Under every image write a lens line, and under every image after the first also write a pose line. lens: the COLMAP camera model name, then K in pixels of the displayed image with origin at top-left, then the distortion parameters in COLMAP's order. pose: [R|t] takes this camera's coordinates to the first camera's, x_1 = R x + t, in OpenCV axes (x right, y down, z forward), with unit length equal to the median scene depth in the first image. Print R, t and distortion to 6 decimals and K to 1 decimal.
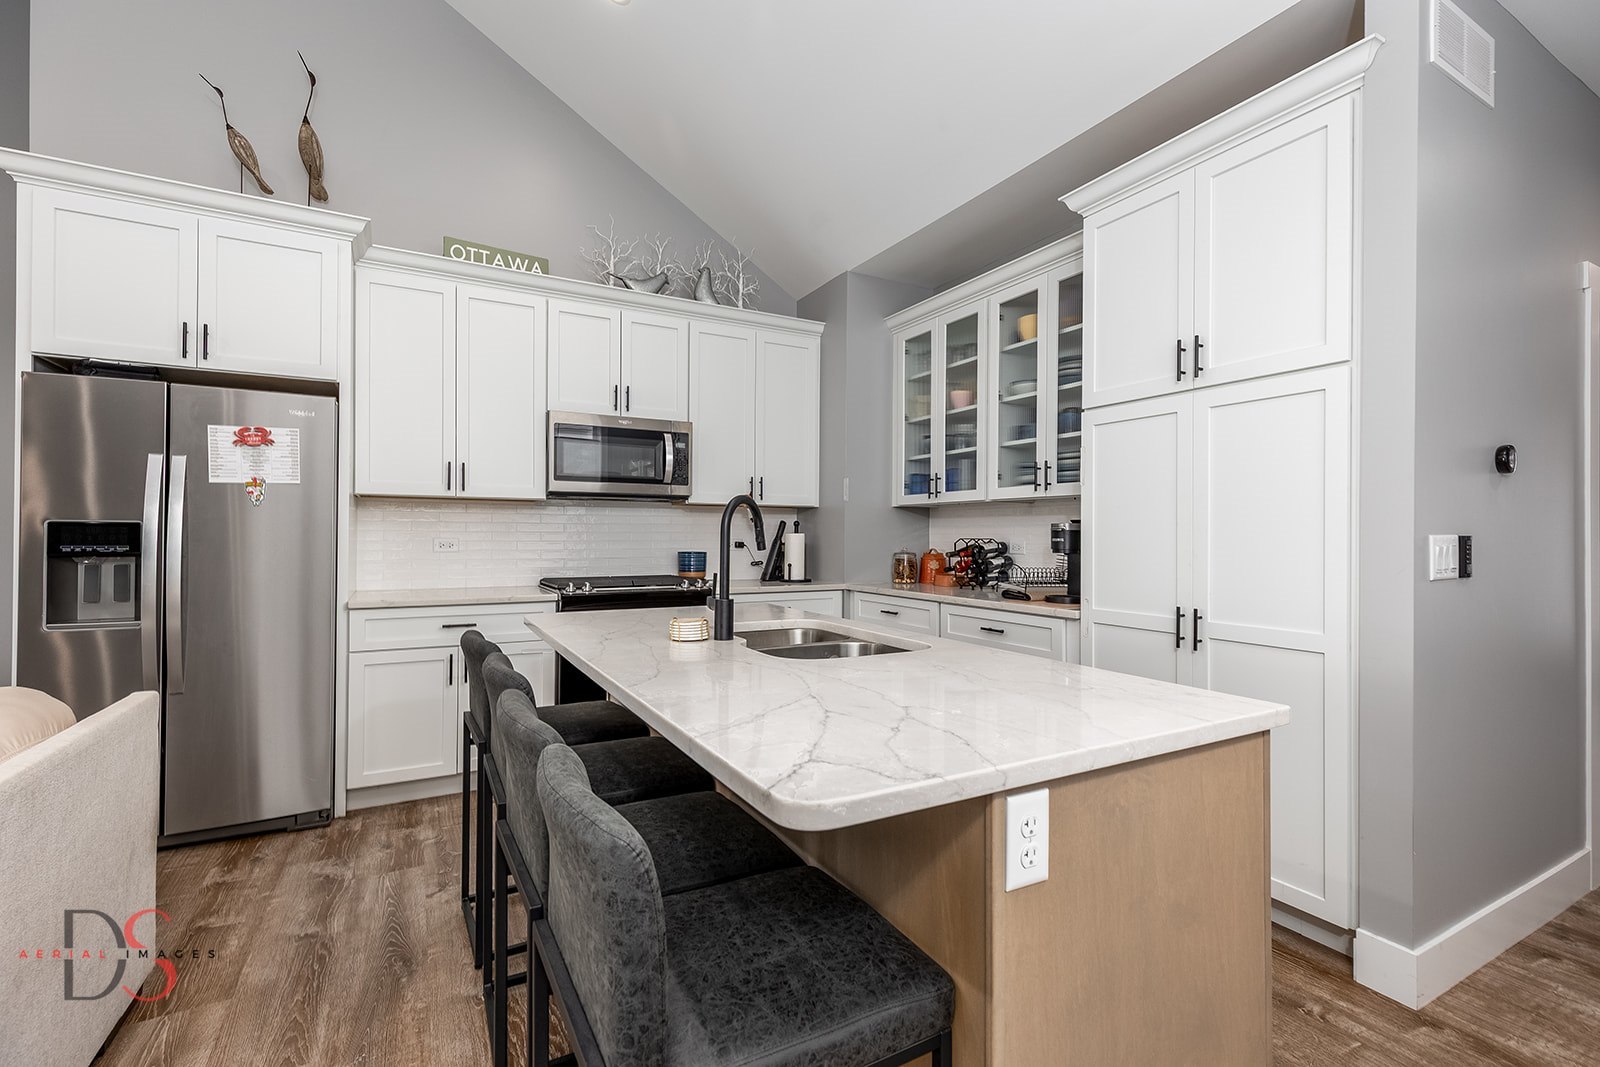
lens RADIAL K [[713.6, 0, 804.4], [0, 713.6, 531.2], [0, 0, 1]] dist [0.003499, -0.000242]
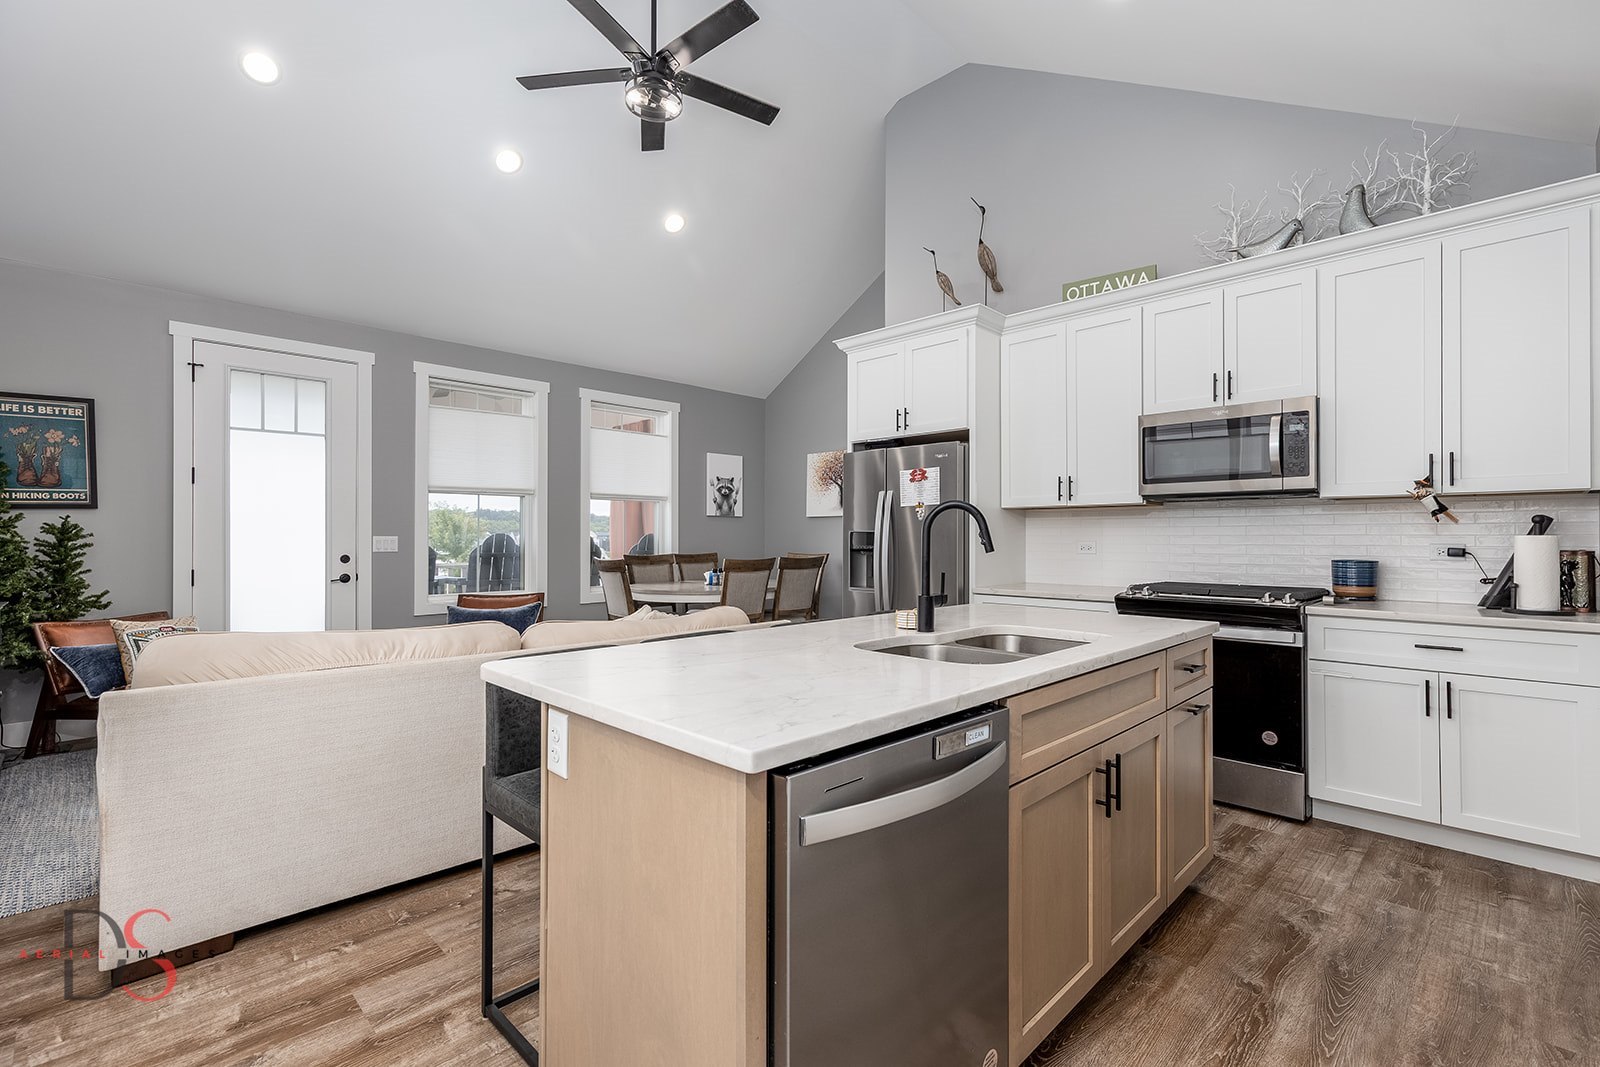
lens RADIAL K [[713.6, 0, 845.5], [0, 713.6, 540.8], [0, 0, 1]] dist [0.003499, -0.000242]
pose [[0.299478, 0.001099, -0.954103, 0.484726], [0.006749, 0.999972, 0.003270, 0.002651], [0.954079, -0.007418, 0.299462, 0.287440]]
